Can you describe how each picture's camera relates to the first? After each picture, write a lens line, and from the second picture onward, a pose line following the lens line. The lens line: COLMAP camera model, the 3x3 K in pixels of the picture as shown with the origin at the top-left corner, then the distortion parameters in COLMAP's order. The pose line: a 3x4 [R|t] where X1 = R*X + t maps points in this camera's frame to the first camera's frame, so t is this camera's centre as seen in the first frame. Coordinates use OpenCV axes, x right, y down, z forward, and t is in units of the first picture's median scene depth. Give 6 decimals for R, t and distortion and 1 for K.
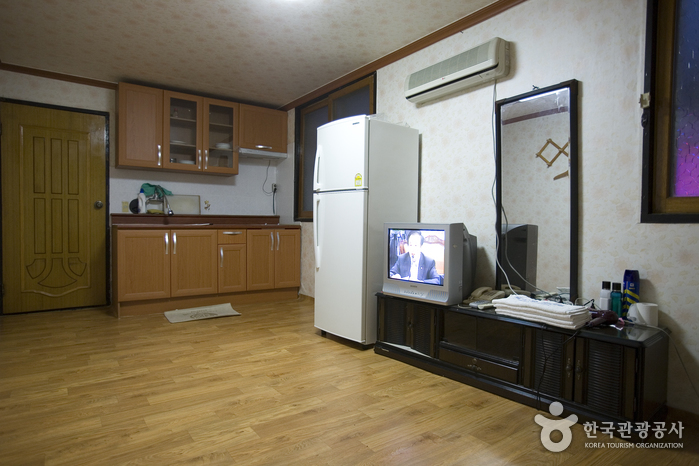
lens RADIAL K [[424.6, 0, 349.5], [0, 424.6, 233.0], [0, 0, 1]] dist [-0.044909, 0.029165]
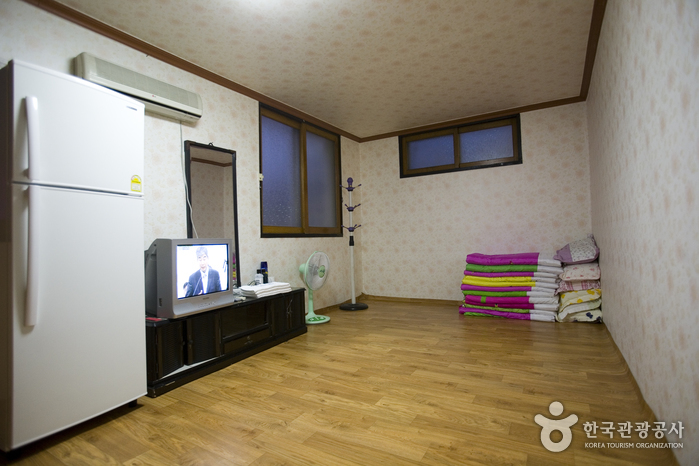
lens RADIAL K [[350.5, 0, 349.5], [0, 350.5, 233.0], [0, 0, 1]] dist [-0.025688, 0.000016]
pose [[-0.401164, 0.018920, 0.915811, -0.952470], [0.039041, 0.999231, -0.003542, -0.025226], [-0.915174, 0.034334, -0.401594, 1.220488]]
